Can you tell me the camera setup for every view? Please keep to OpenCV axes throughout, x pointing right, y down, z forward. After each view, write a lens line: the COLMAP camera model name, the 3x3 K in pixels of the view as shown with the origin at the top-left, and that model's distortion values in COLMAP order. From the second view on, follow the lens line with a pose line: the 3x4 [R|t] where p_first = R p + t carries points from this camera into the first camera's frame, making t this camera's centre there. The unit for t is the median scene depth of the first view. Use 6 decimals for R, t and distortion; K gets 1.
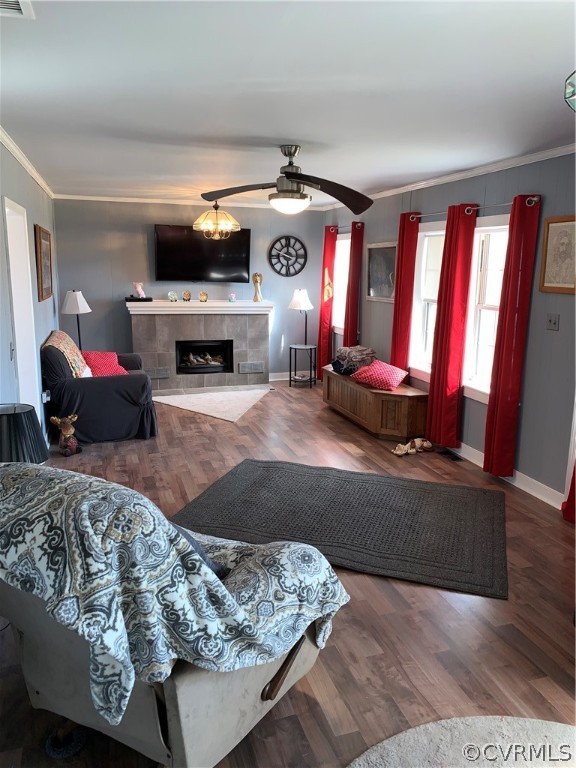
lens RADIAL K [[586.2, 0, 288.2], [0, 586.2, 383.5], [0, 0, 1]] dist [0.004518, -0.003816]
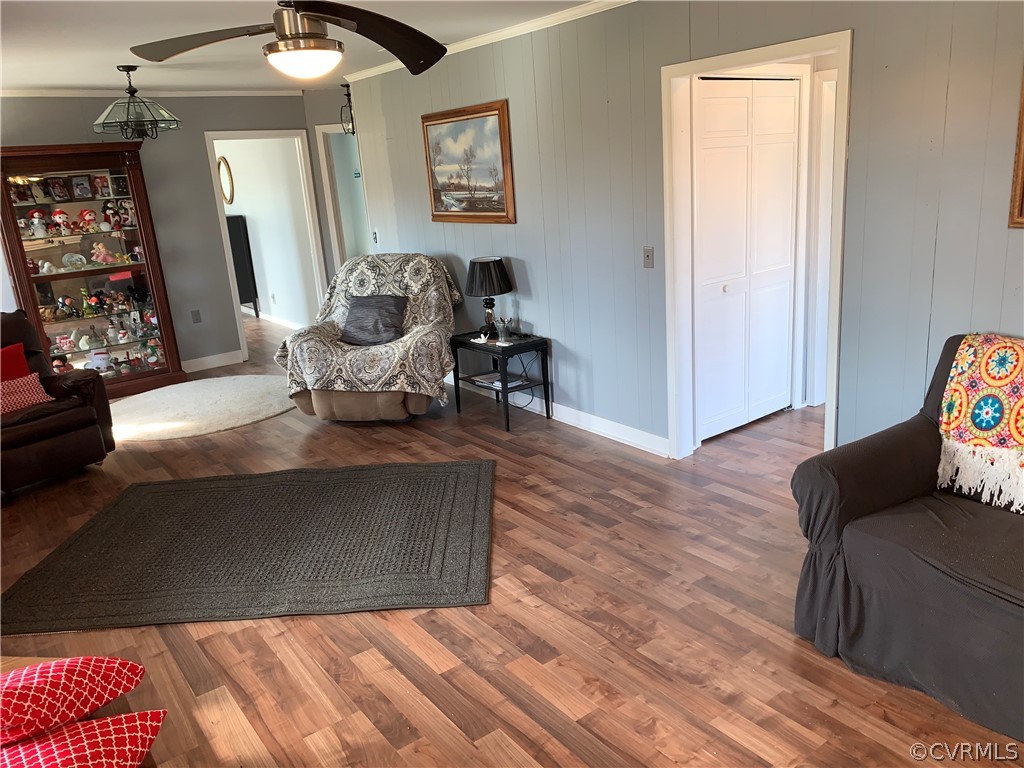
lens RADIAL K [[781.6, 0, 510.9], [0, 781.6, 385.7], [0, 0, 1]] dist [0.004518, -0.003816]
pose [[-0.941983, 0.135772, -0.306974, 0.072706], [-0.017129, 0.893905, 0.447930, -0.288855], [0.335222, 0.427201, -0.839718, 1.443075]]
